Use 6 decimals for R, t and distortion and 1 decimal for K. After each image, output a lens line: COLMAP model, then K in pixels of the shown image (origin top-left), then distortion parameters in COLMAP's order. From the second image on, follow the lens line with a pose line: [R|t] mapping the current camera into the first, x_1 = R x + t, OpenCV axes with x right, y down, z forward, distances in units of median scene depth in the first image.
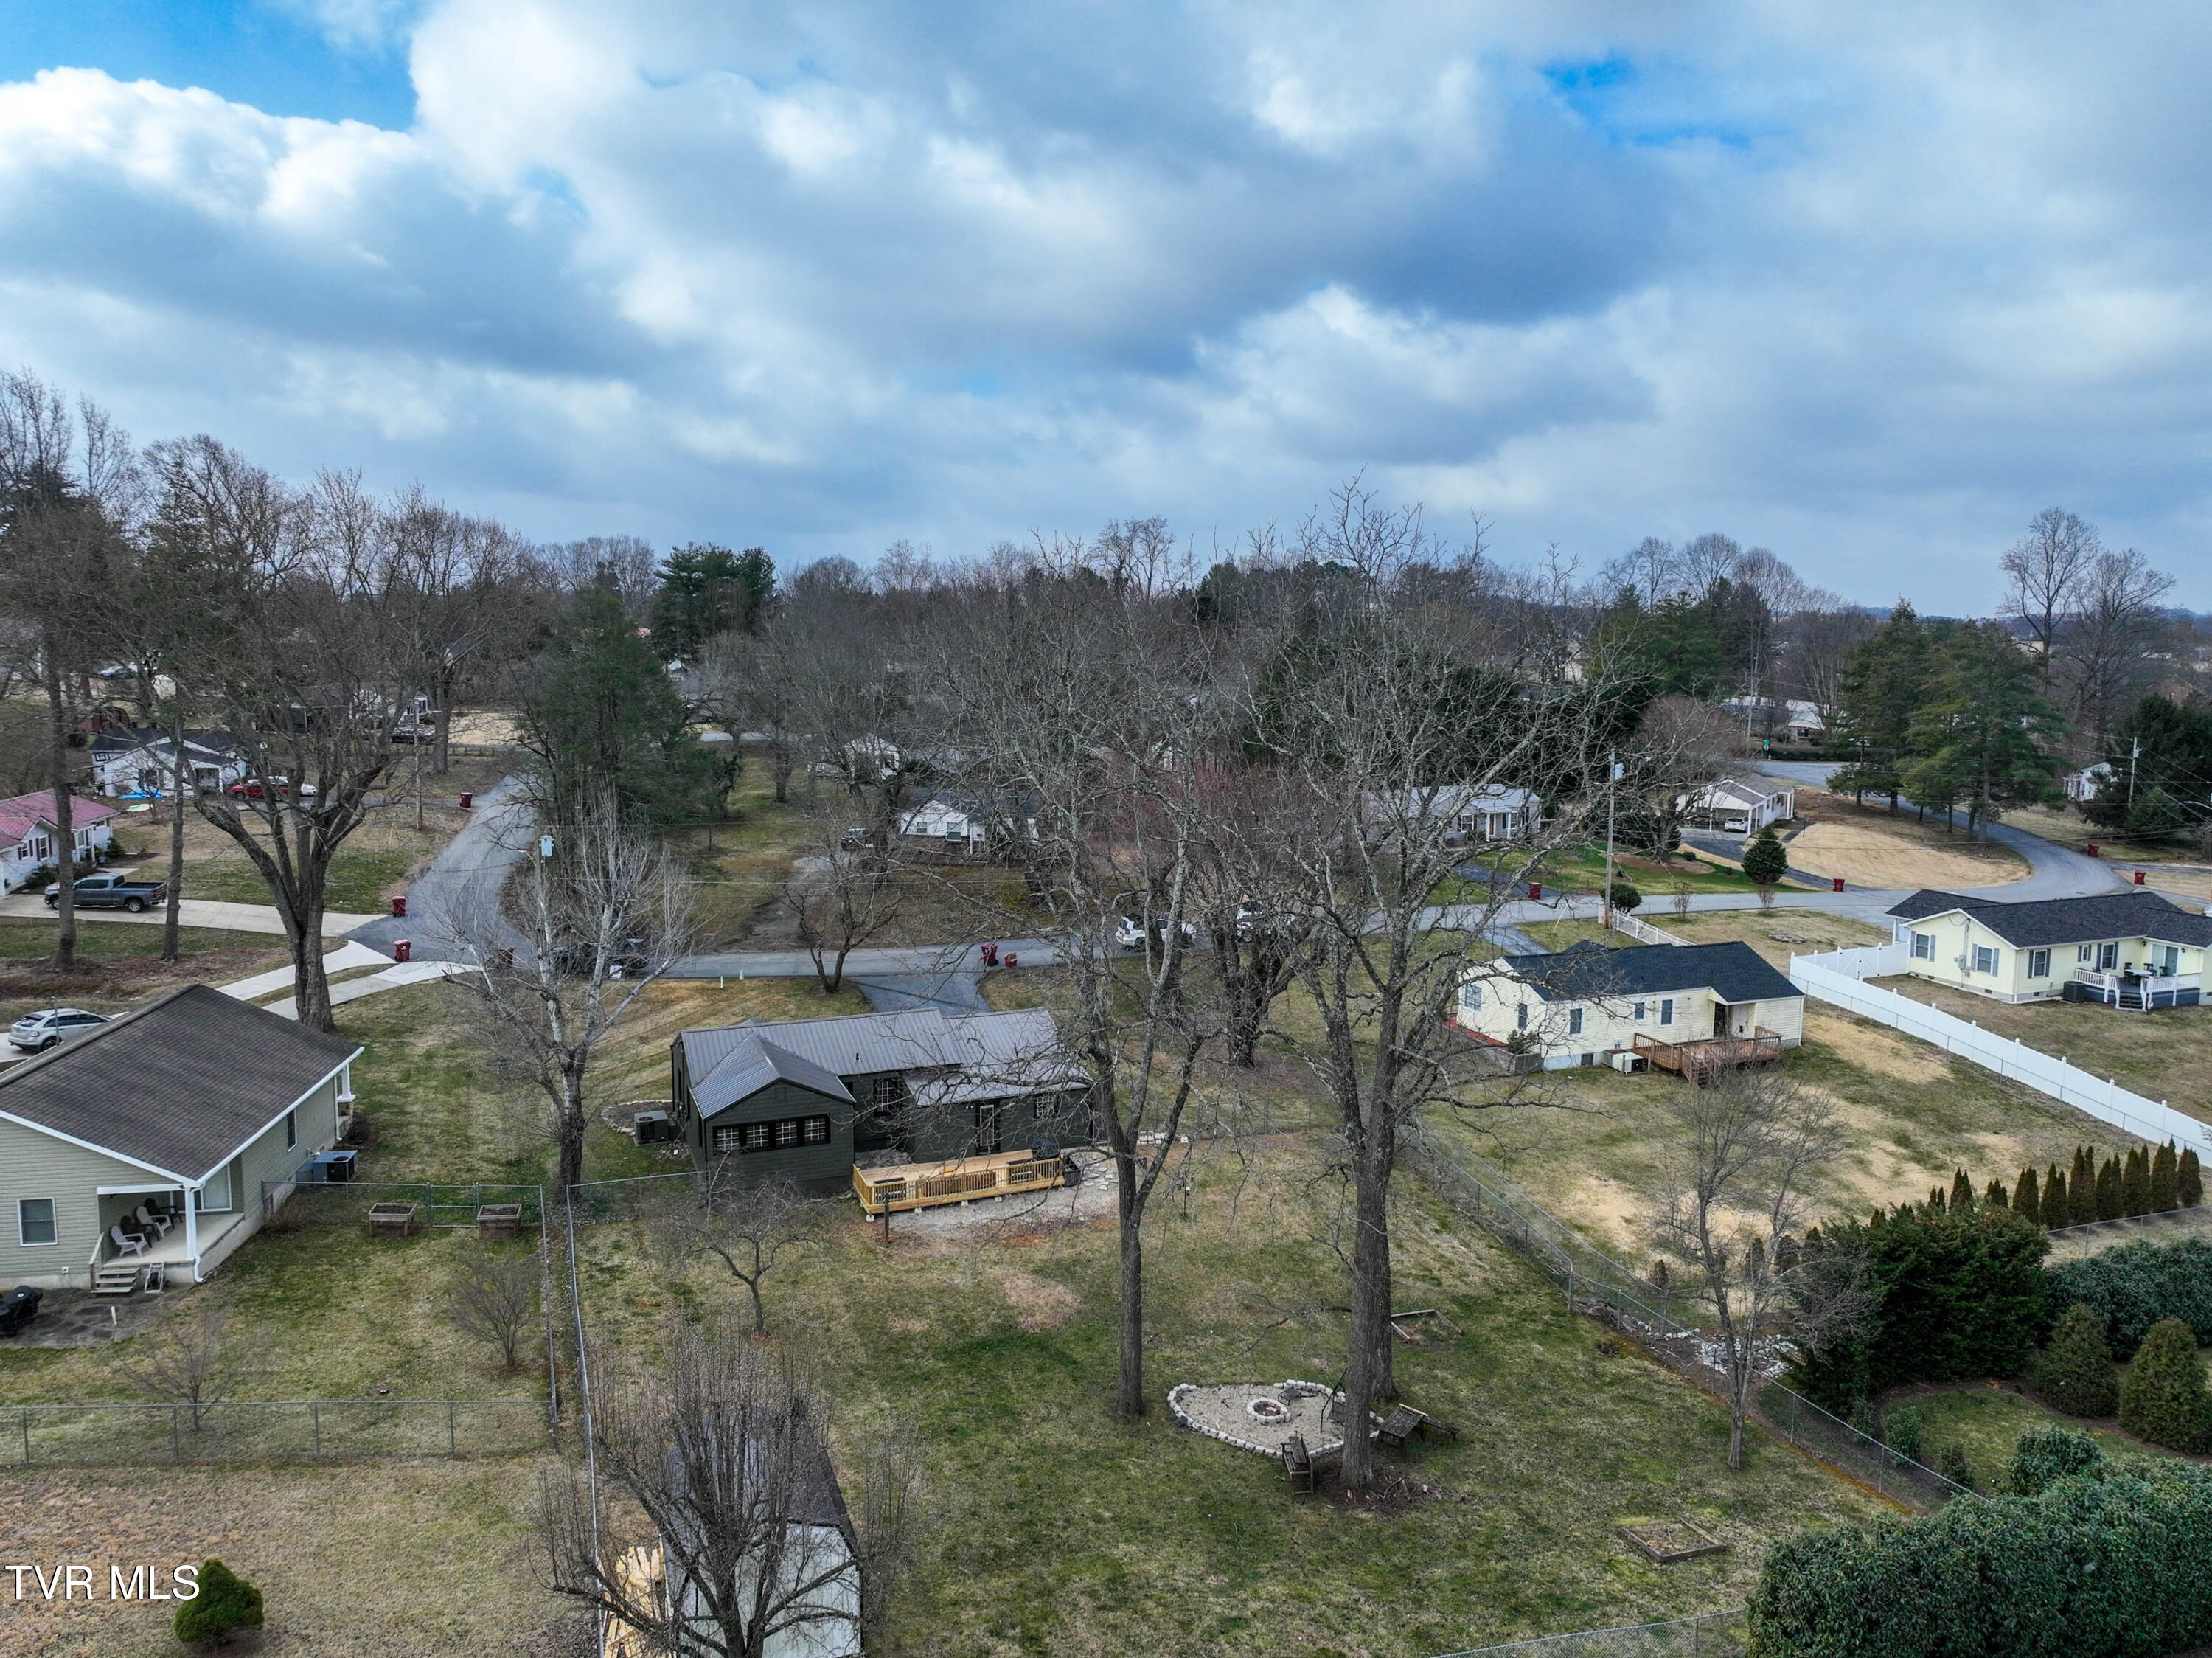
lens RADIAL K [[1576.7, 0, 1106.0], [0, 1576.7, 829.0], [0, 0, 1]] dist [0.003583, 0.011959]
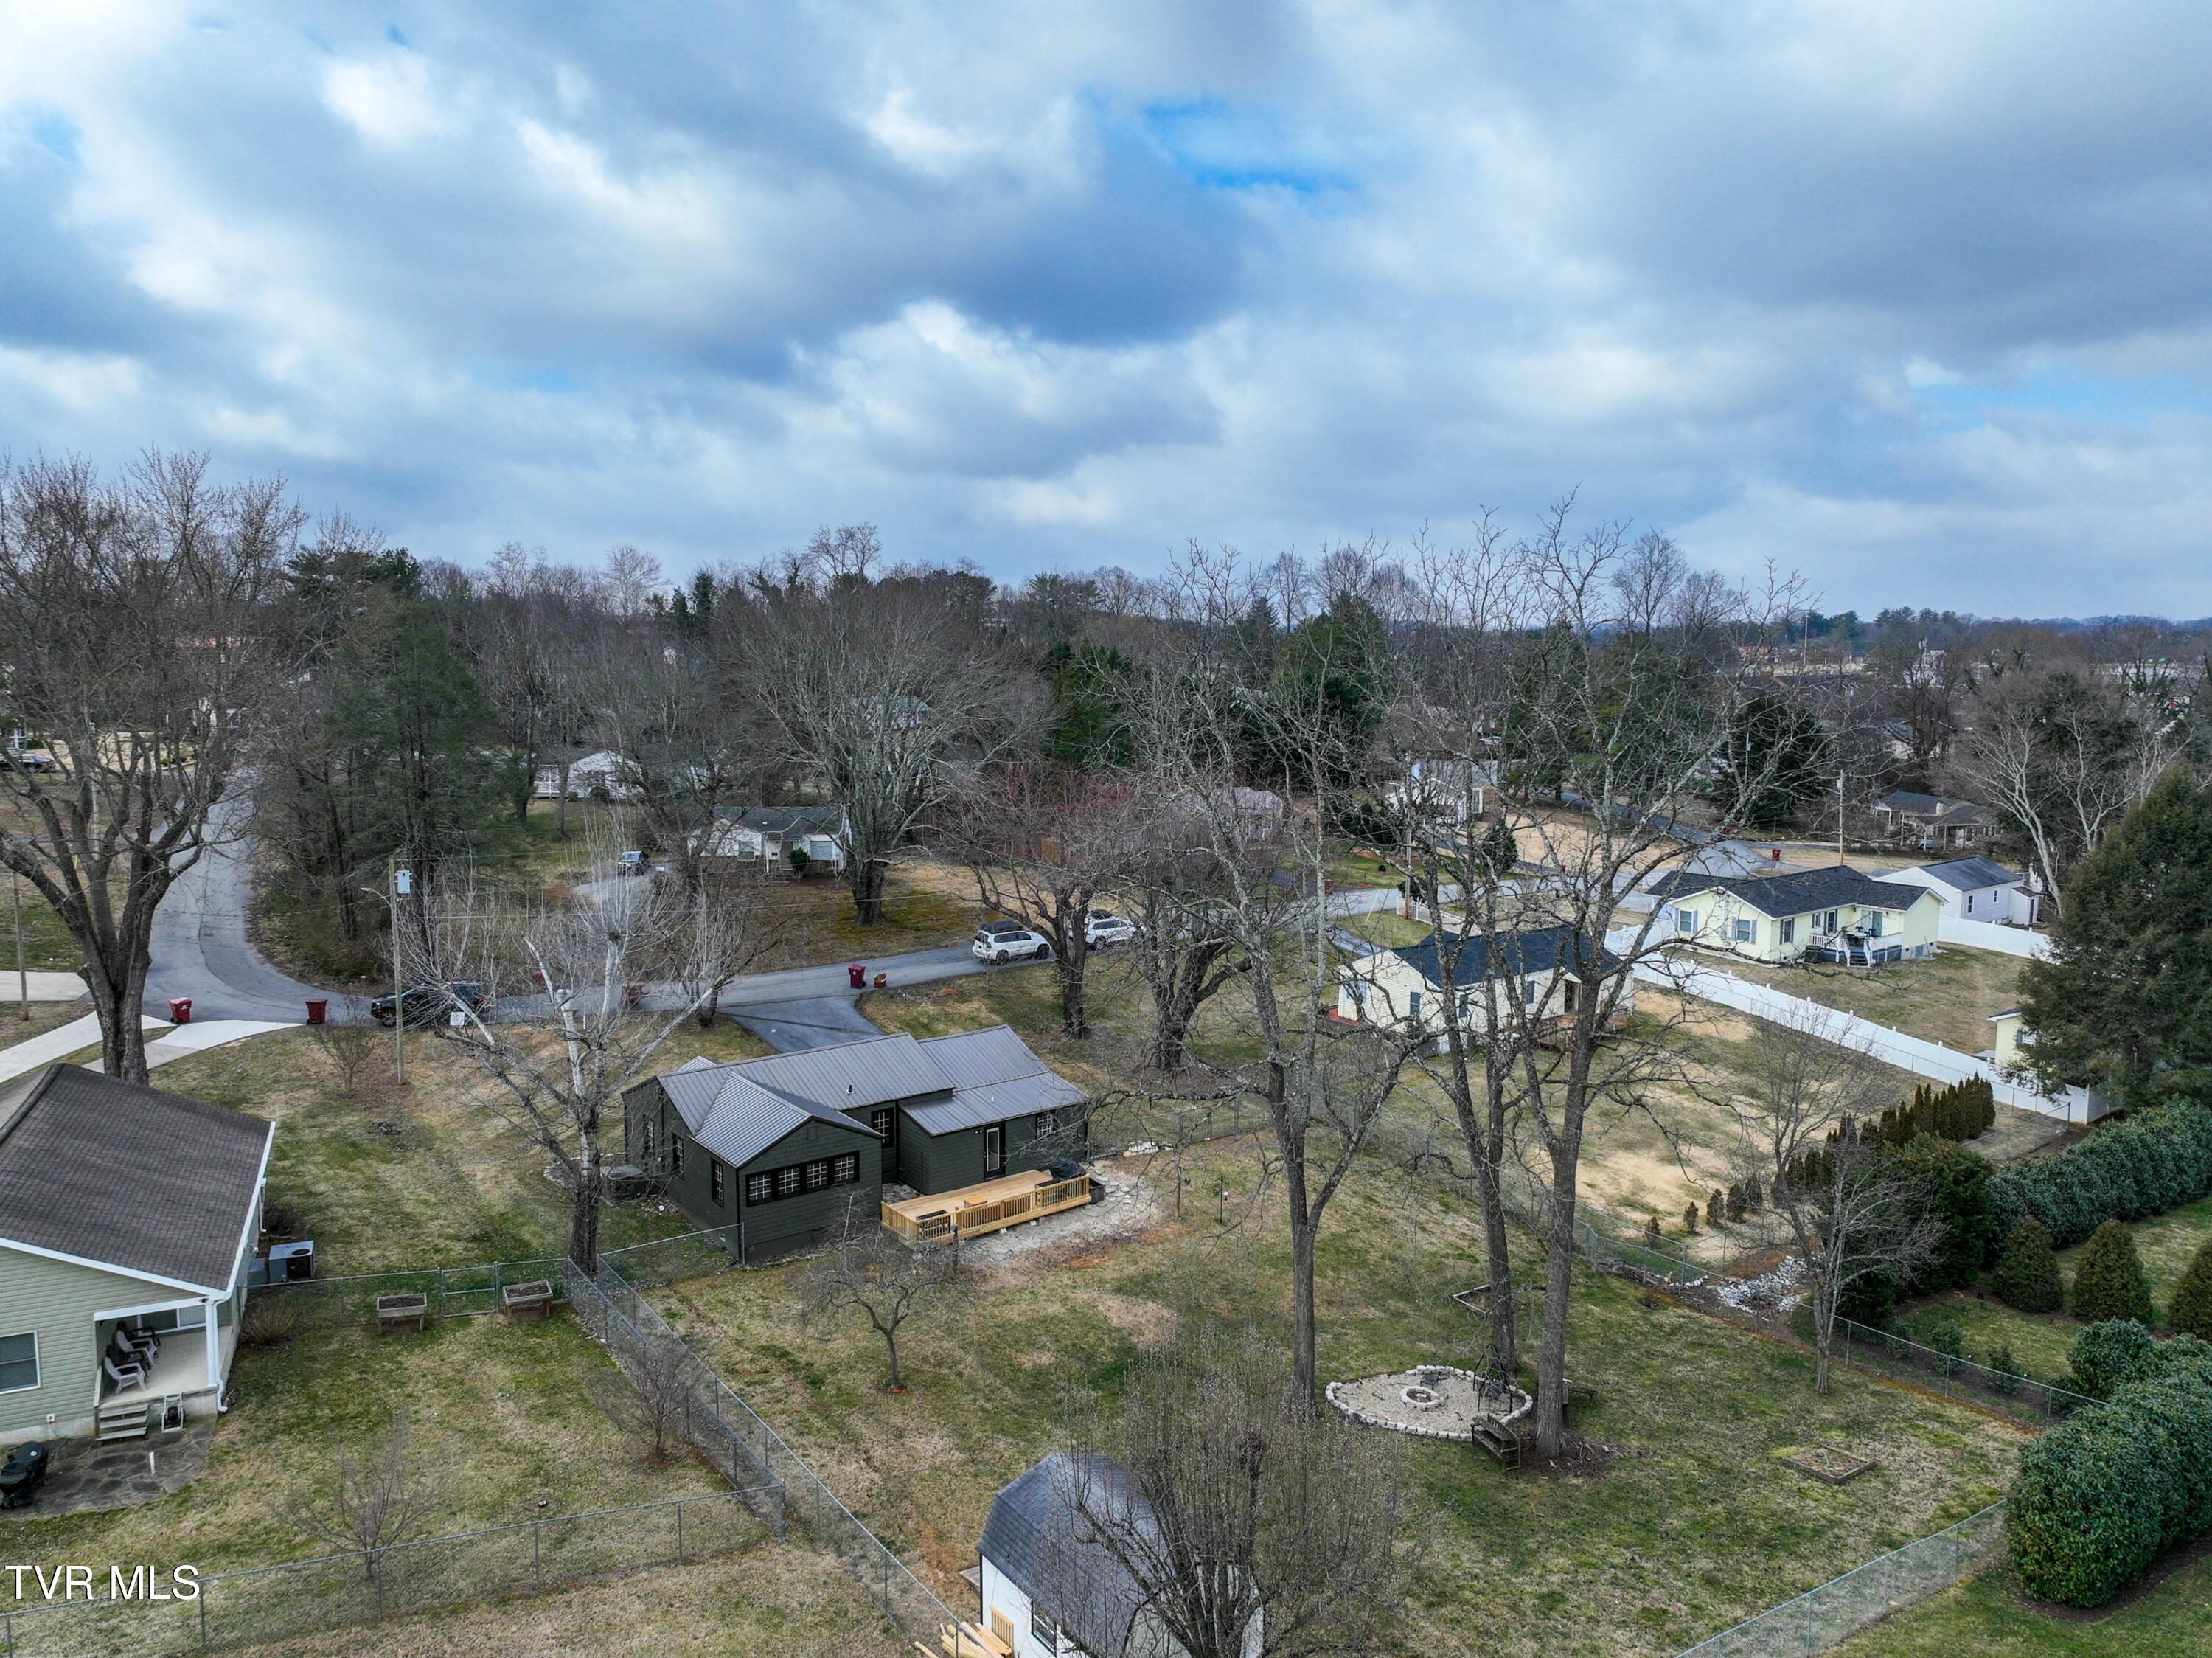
lens RADIAL K [[1577.9, 0, 1106.1], [0, 1577.9, 795.8], [0, 0, 1]] dist [0.003343, 0.010144]
pose [[0.961671, -0.026200, 0.272952, -0.227180], [0.033411, 0.999204, -0.021803, -0.005595], [-0.272163, 0.030087, 0.961781, 0.031158]]
